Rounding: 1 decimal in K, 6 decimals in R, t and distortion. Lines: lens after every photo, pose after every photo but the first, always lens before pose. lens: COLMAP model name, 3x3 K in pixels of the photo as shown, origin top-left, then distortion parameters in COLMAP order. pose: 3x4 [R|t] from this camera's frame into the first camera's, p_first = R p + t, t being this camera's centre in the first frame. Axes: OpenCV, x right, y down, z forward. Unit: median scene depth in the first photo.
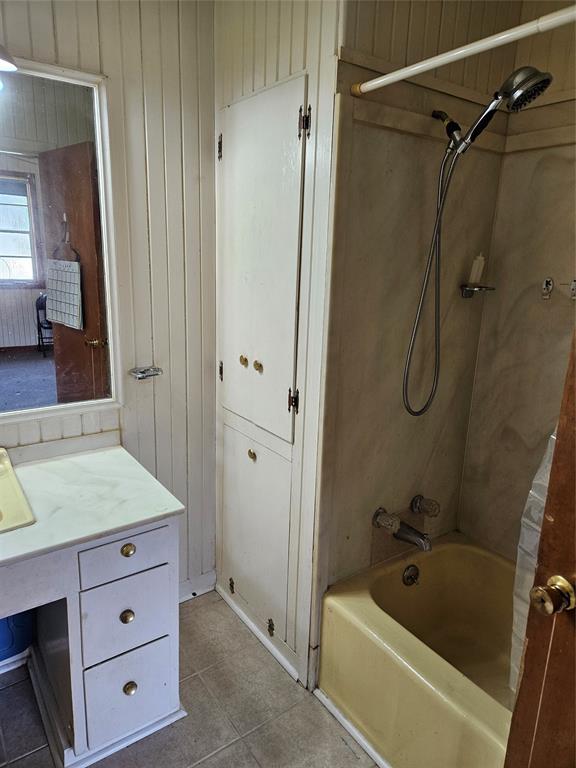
lens RADIAL K [[510.8, 0, 287.9], [0, 510.8, 381.6], [0, 0, 1]] dist [0.071904, -0.046003]
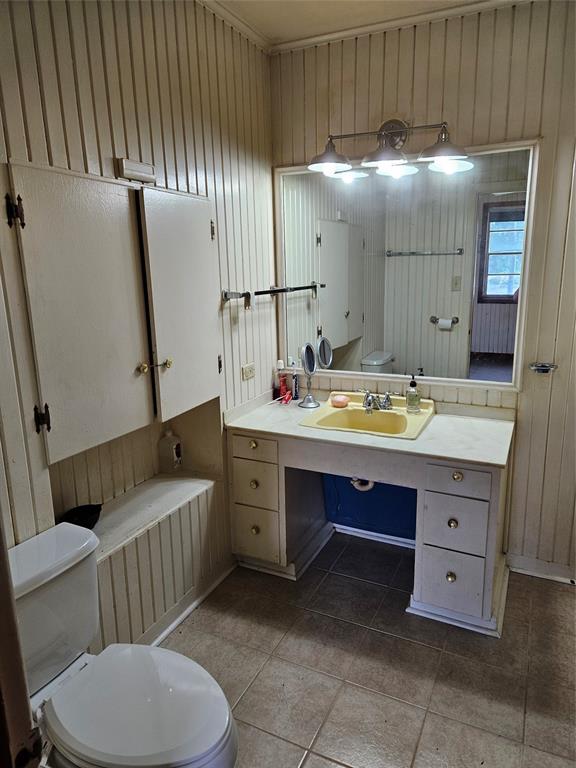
lens RADIAL K [[510.8, 0, 290.9], [0, 510.8, 381.9], [0, 0, 1]] dist [0.071904, -0.046003]
pose [[0.467004, 0.149611, -0.871507, 0.545999], [-0.177622, 0.981366, 0.073290, 0.034808], [0.866232, 0.120572, 0.484876, -0.104864]]
